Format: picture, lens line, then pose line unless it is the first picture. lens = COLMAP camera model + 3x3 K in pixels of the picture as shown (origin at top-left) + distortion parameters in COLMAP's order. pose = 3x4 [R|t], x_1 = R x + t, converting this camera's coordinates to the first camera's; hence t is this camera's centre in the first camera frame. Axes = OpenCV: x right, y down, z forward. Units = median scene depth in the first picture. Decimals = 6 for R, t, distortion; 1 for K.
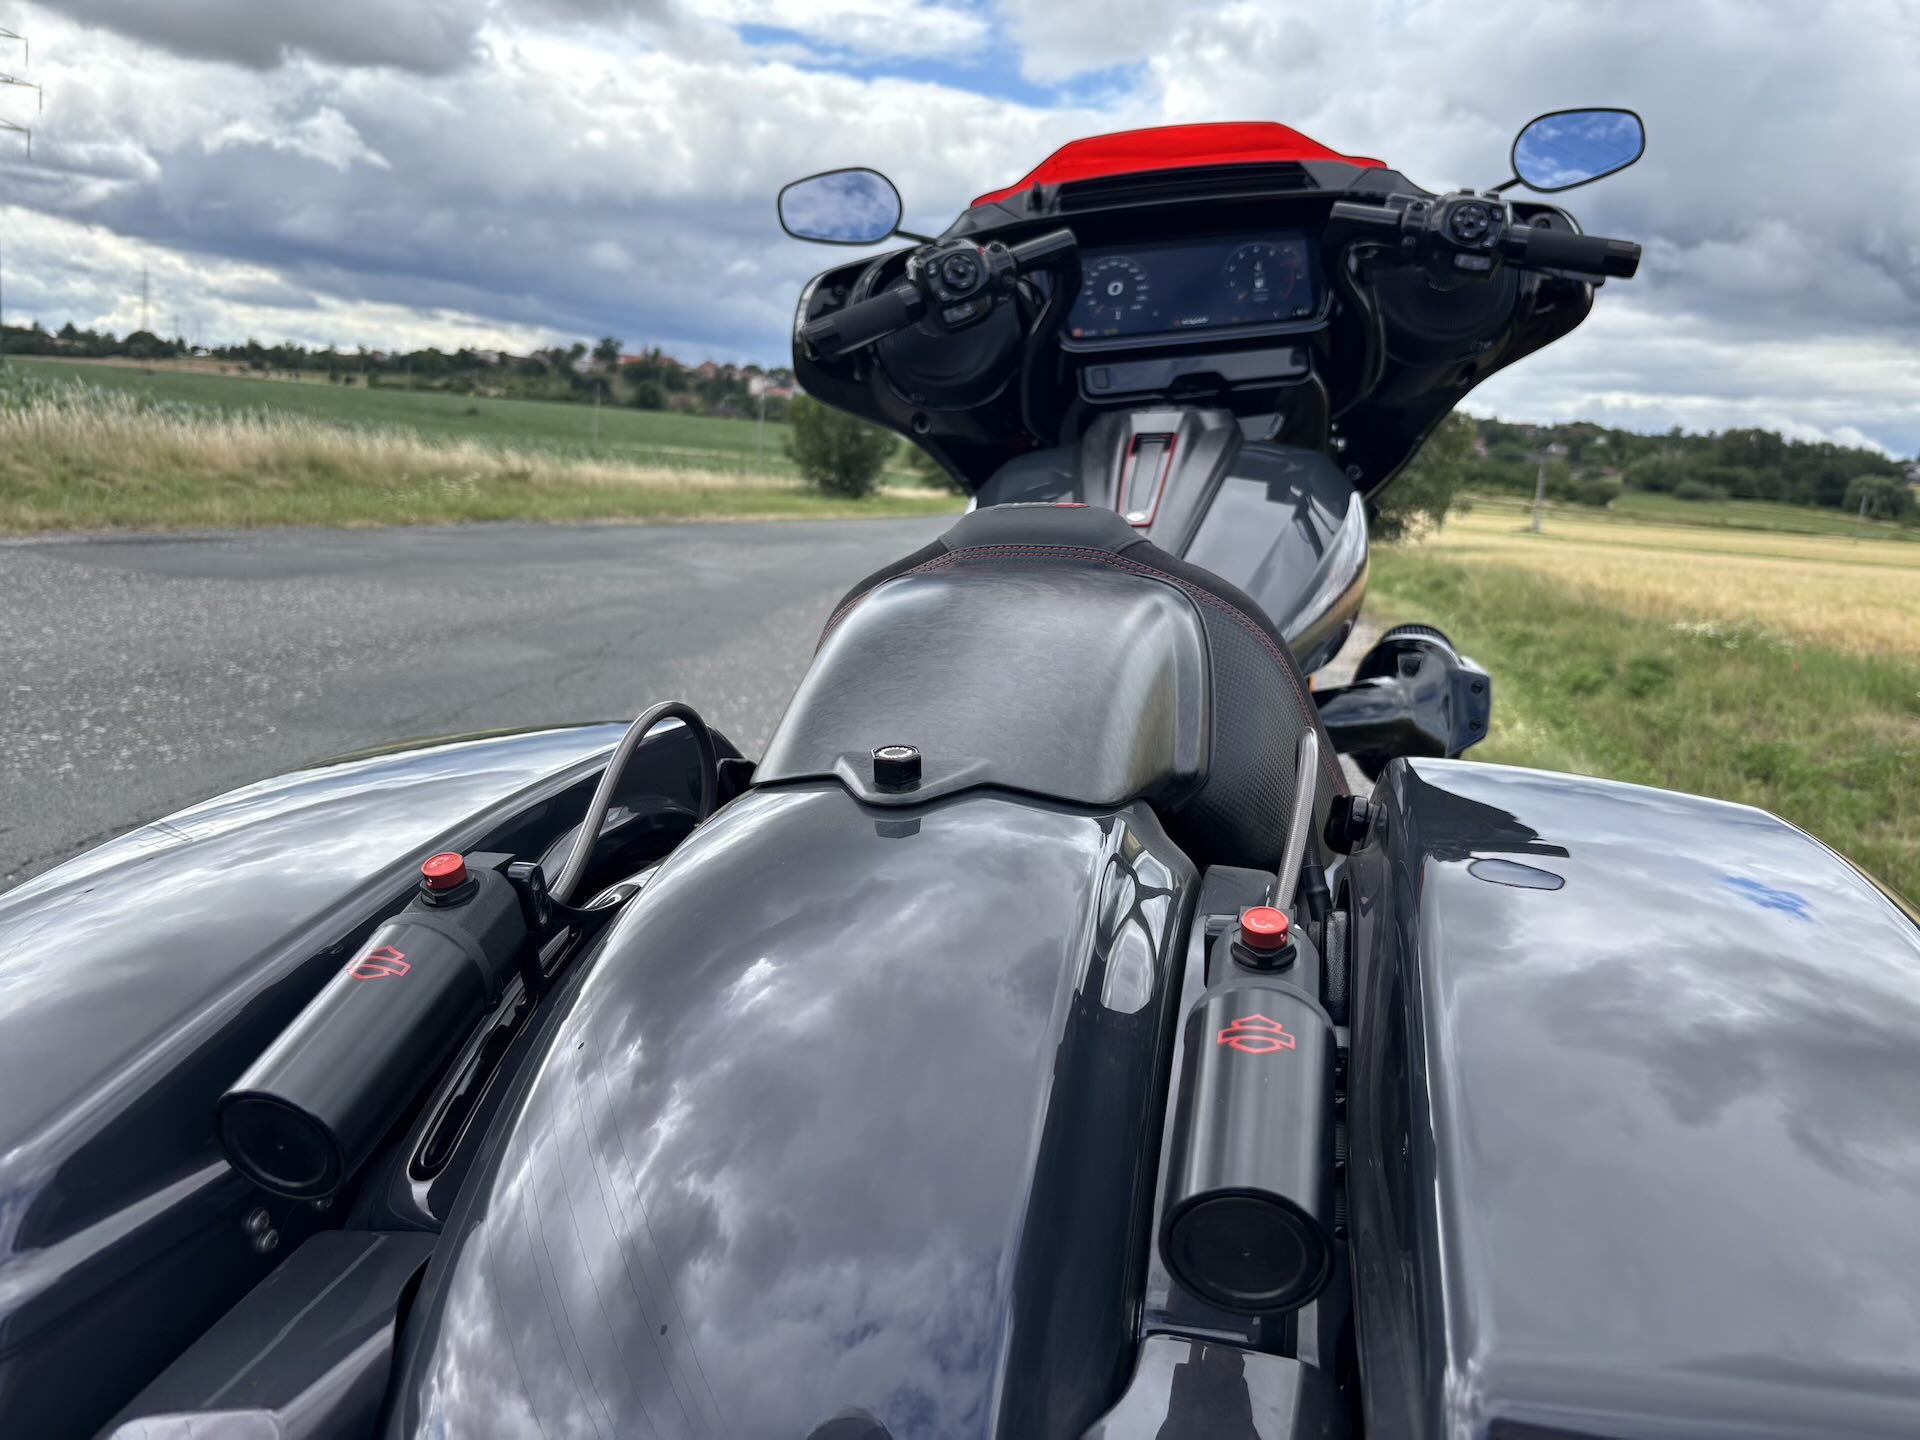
lens RADIAL K [[1495.4, 0, 964.3], [0, 1495.4, 714.5], [0, 0, 1]] dist [0.000800, 0.009556]
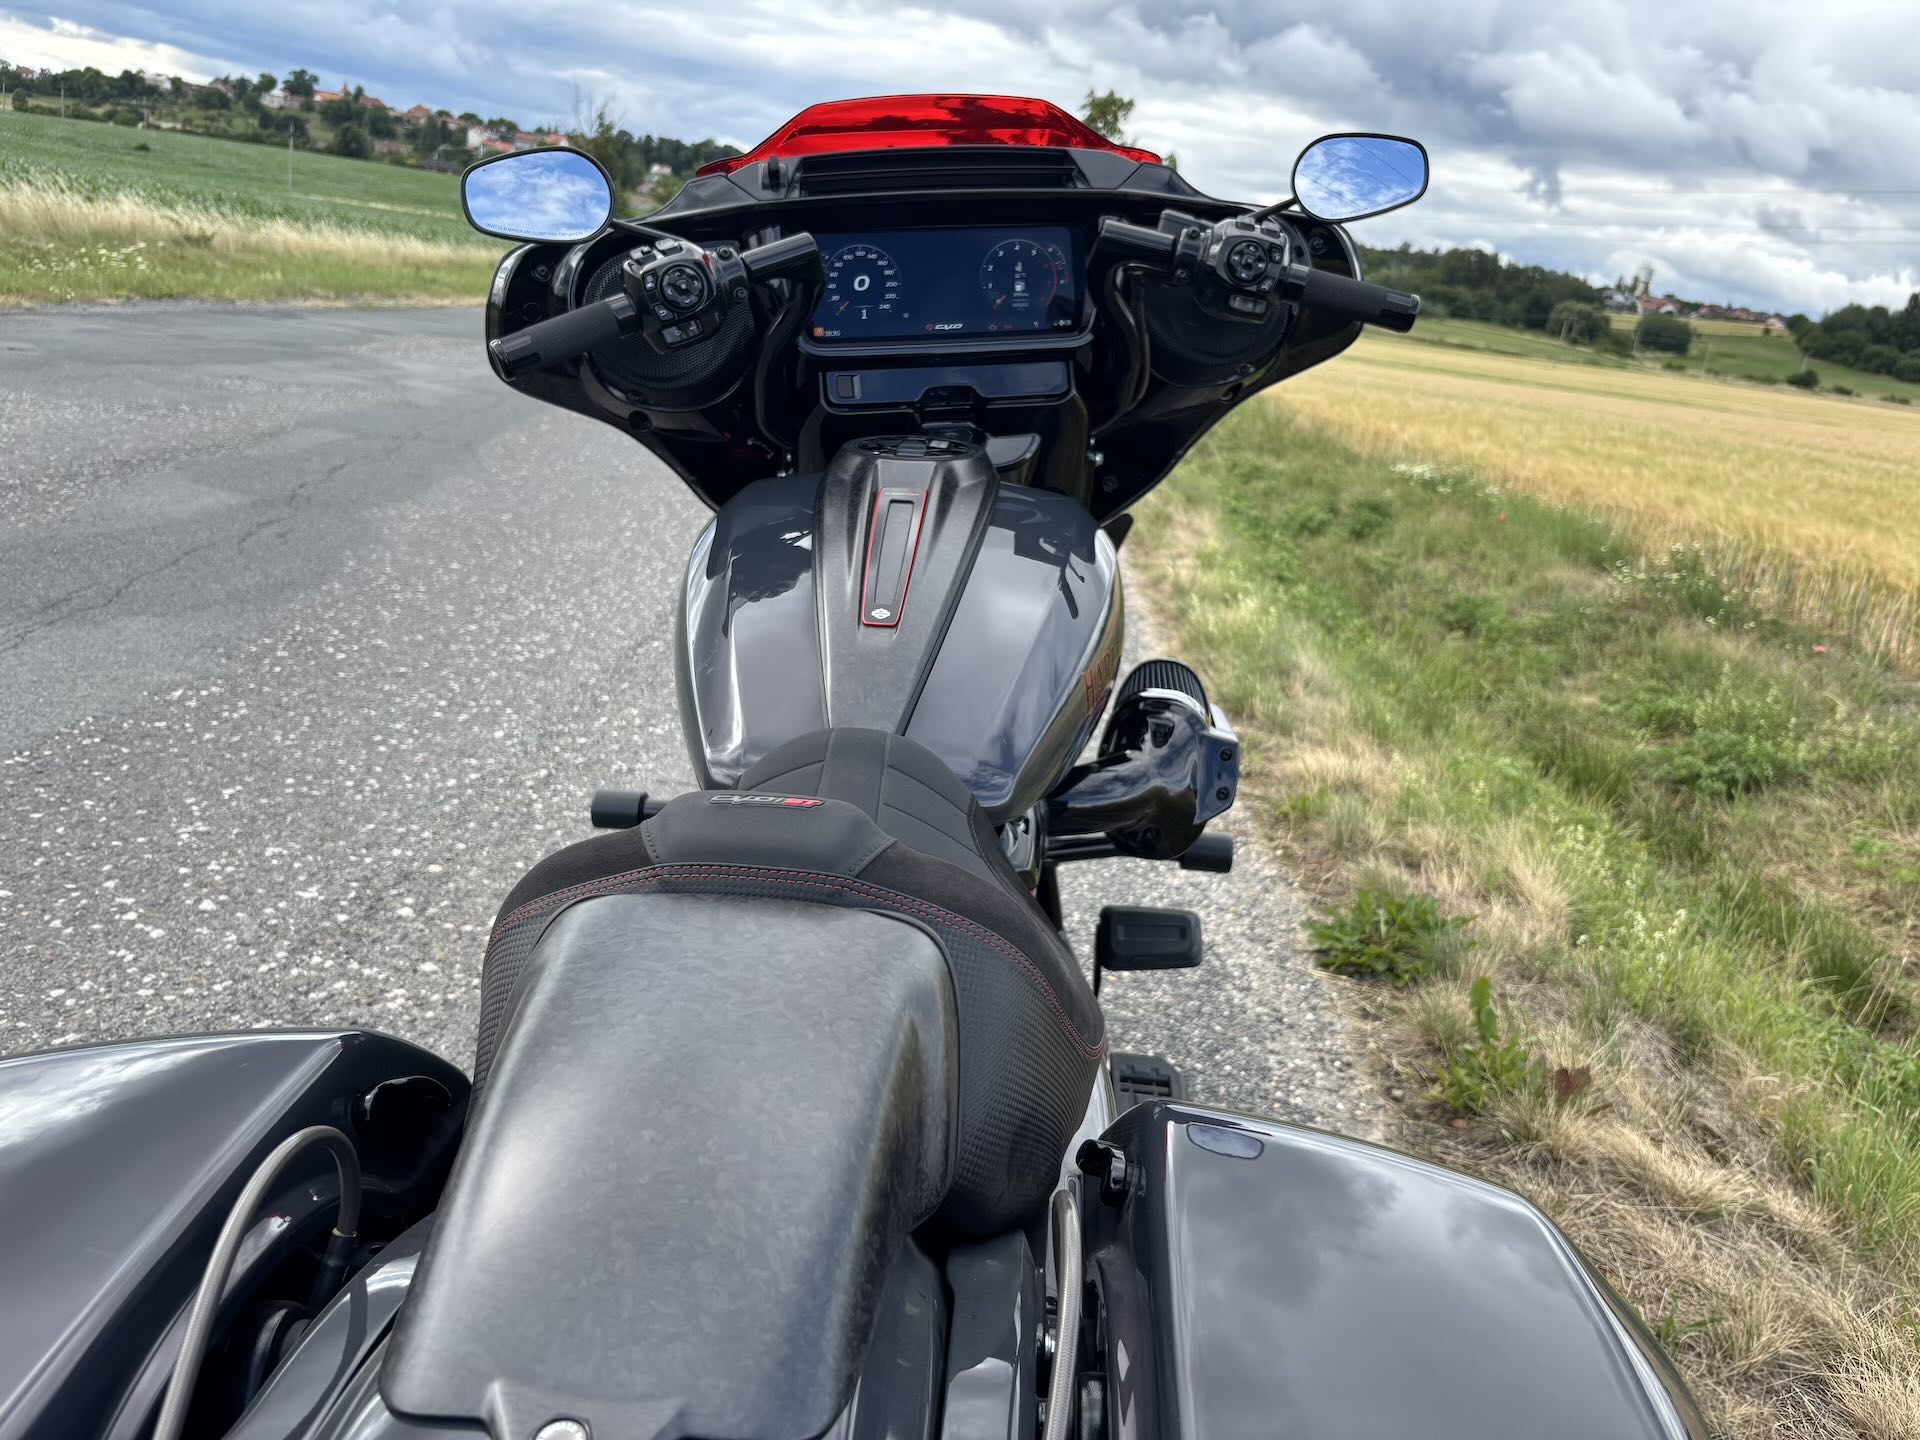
lens RADIAL K [[1496.2, 0, 971.7], [0, 1496.2, 724.9], [0, 0, 1]] dist [0.003912, -0.014881]
pose [[0.984310, 0.001687, 0.176440, 0.001667], [-0.026825, 0.989761, 0.140189, -0.029004], [-0.174397, -0.142722, 0.974277, 0.015906]]
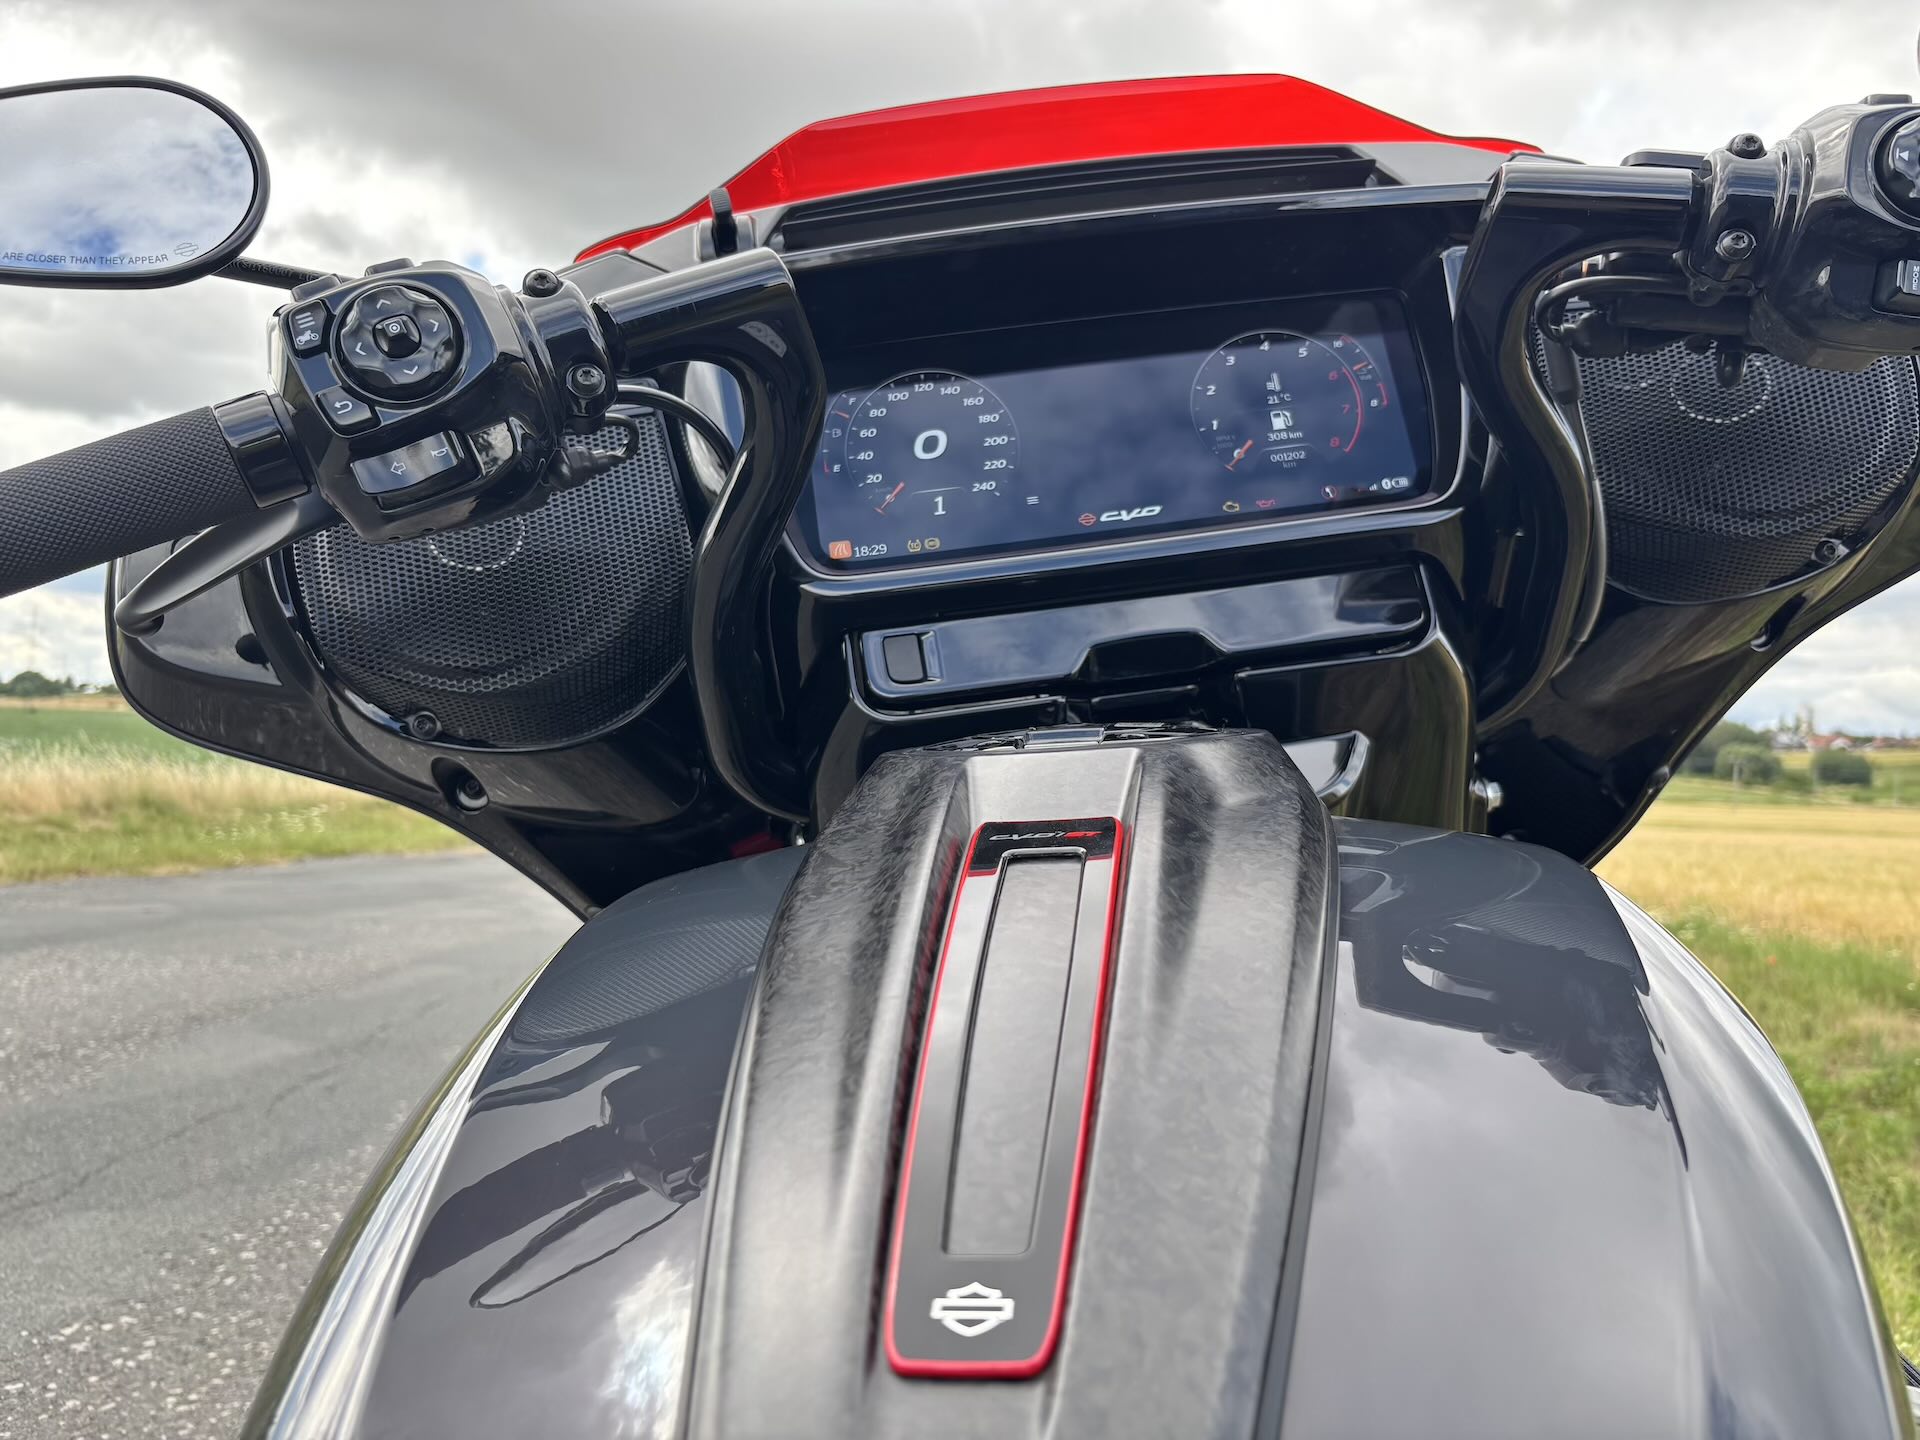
lens RADIAL K [[1498.7, 0, 960.0], [0, 1498.7, 720.0], [0, 0, 1]] dist [0.037711, -0.053752]
pose [[0.997259, -0.038747, 0.063028, 0.015448], [0.050326, 0.979711, -0.193992, -0.025456], [-0.054232, 0.196633, 0.978976, 0.118552]]
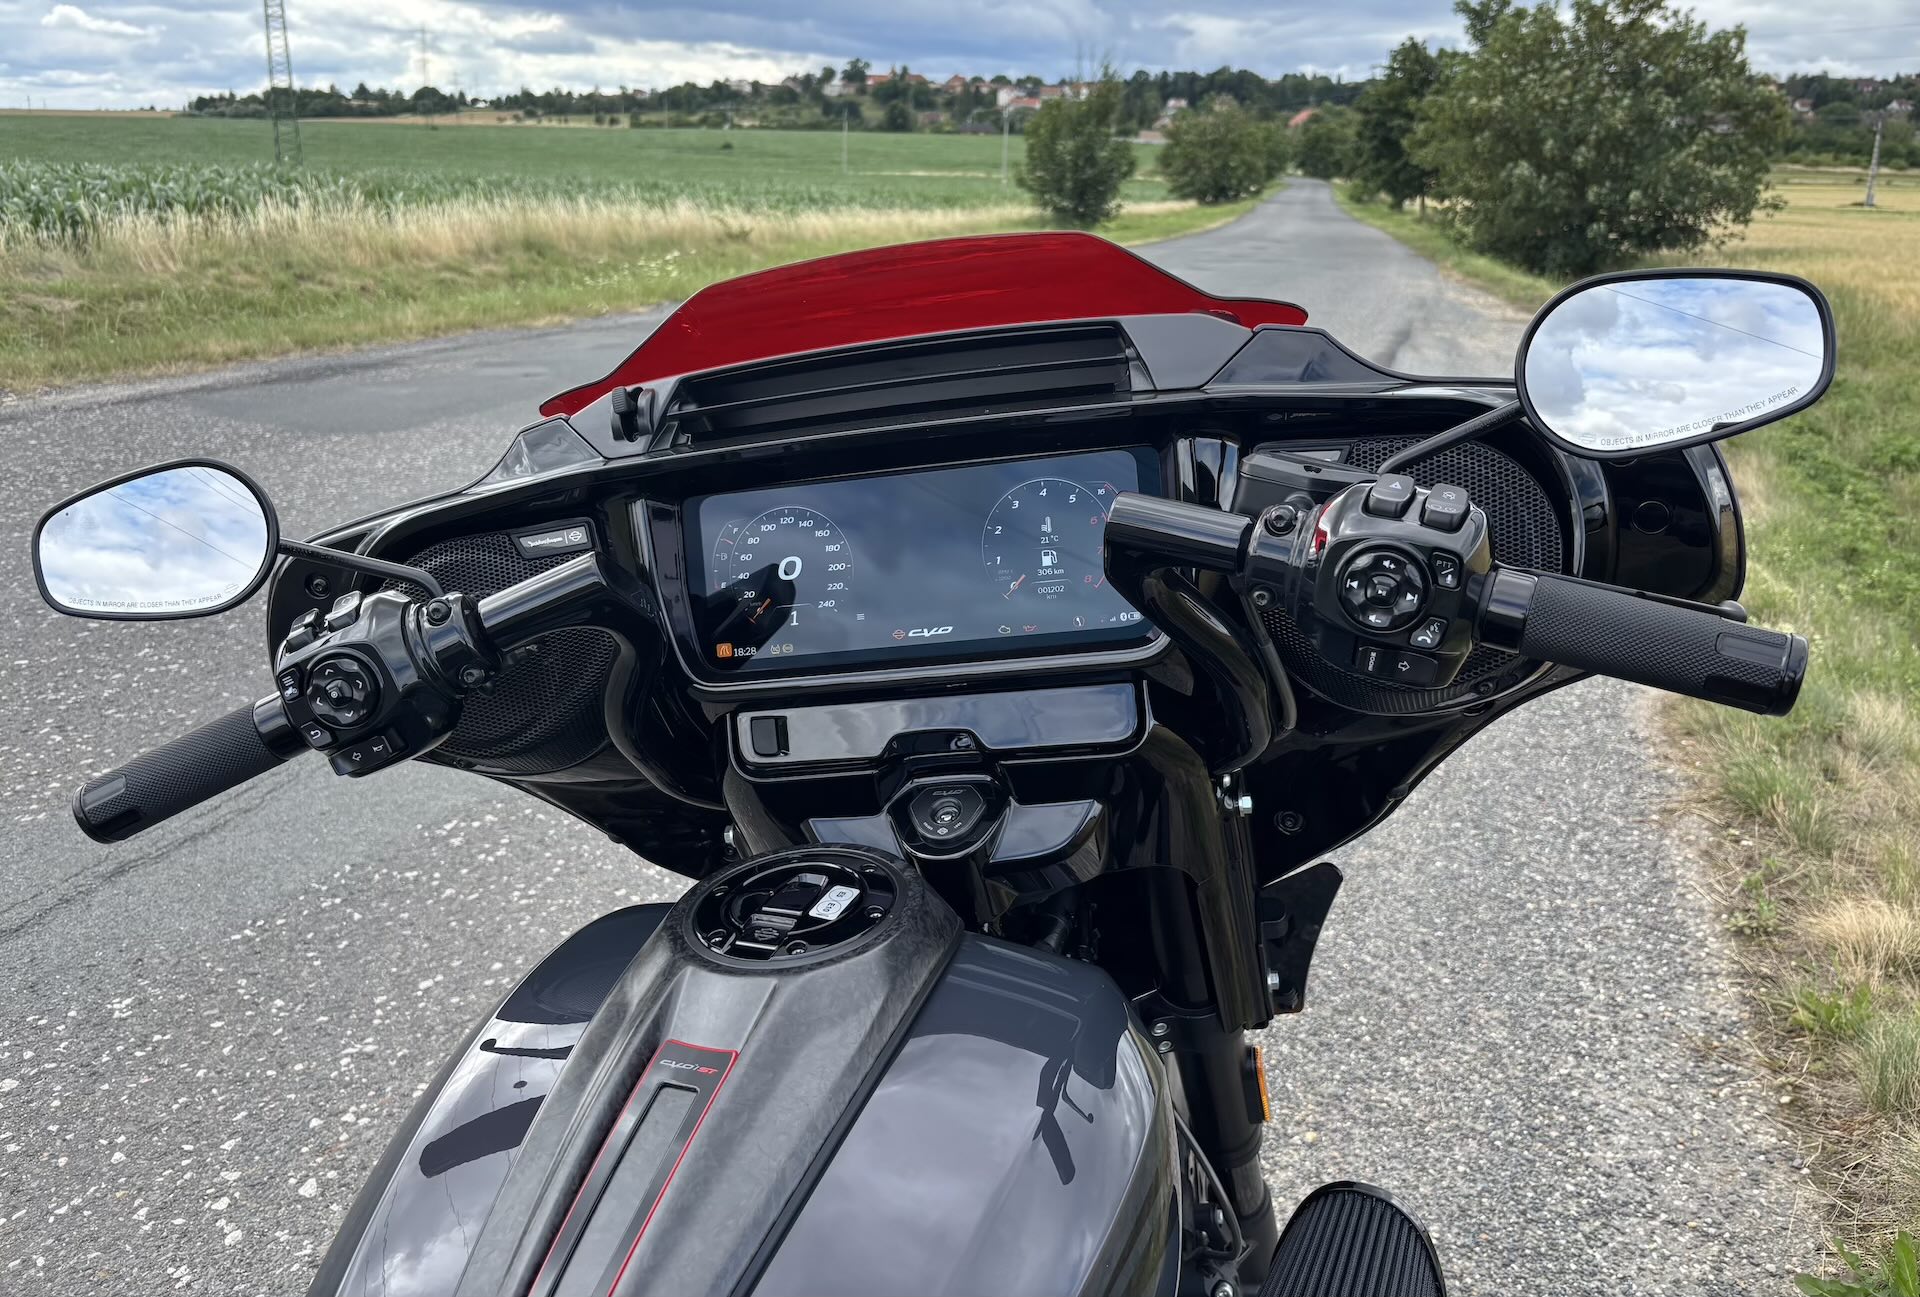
lens RADIAL K [[1496.8, 0, 947.8], [0, 1496.8, 582.0], [0, 0, 1]] dist [0.029074, -0.056841]
pose [[0.982956, -0.014962, -0.183229, 0.049379], [0.033016, 0.994845, 0.095885, -0.063433], [0.180850, -0.100300, 0.978383, 0.091800]]
